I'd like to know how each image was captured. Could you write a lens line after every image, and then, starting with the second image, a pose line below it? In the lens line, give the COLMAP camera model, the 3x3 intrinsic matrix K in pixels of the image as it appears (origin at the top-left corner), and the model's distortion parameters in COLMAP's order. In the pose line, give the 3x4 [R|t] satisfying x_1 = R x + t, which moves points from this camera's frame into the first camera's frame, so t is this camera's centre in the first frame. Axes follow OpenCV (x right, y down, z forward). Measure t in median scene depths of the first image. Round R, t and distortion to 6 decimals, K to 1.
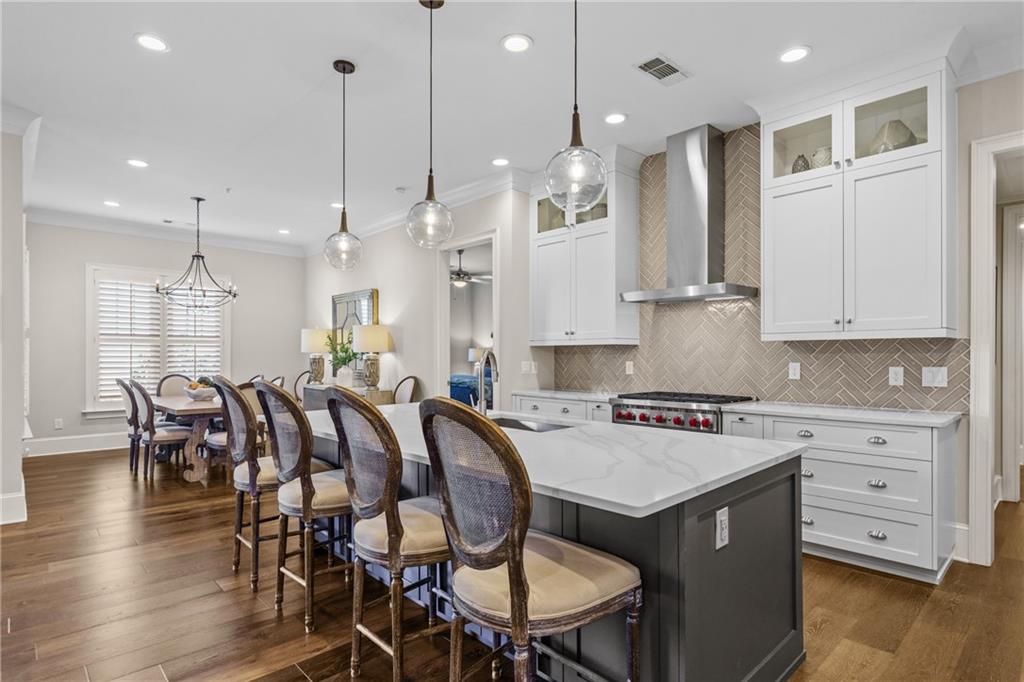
lens RADIAL K [[534.8, 0, 512.7], [0, 534.8, 360.6], [0, 0, 1]] dist [-0.002436, -0.000364]
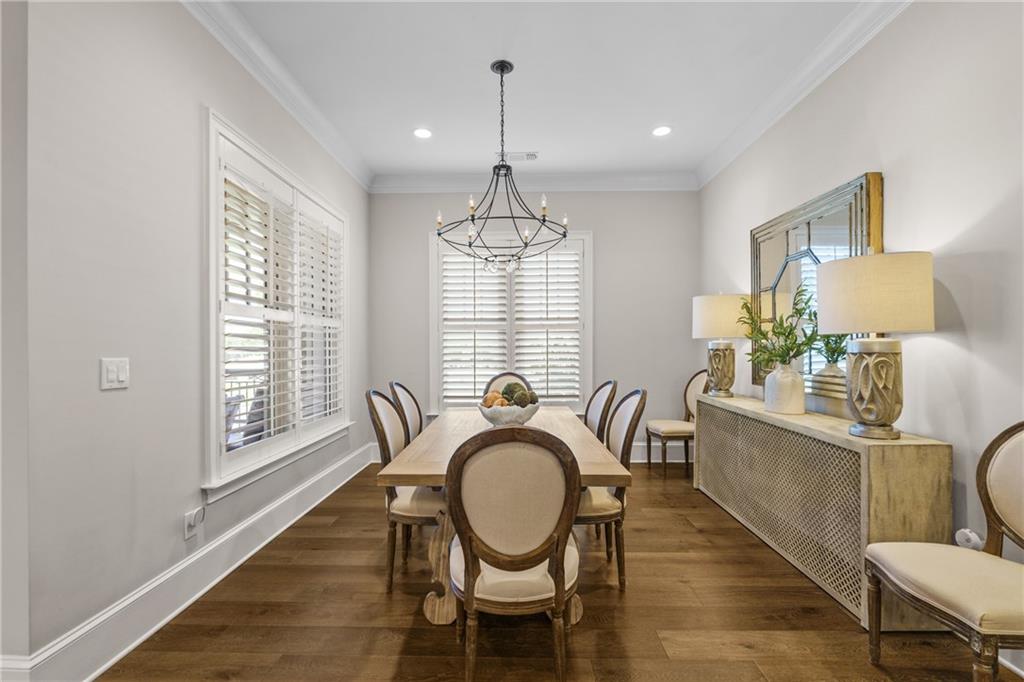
lens RADIAL K [[451.9, 0, 512.1], [0, 451.9, 345.6], [0, 0, 1]] dist [-0.000726, -0.000169]
pose [[0.707556, -0.005800, -0.706633, -0.204906], [0.000710, 0.999972, -0.007497, -0.004305], [0.706656, 0.004803, 0.707541, 0.559544]]
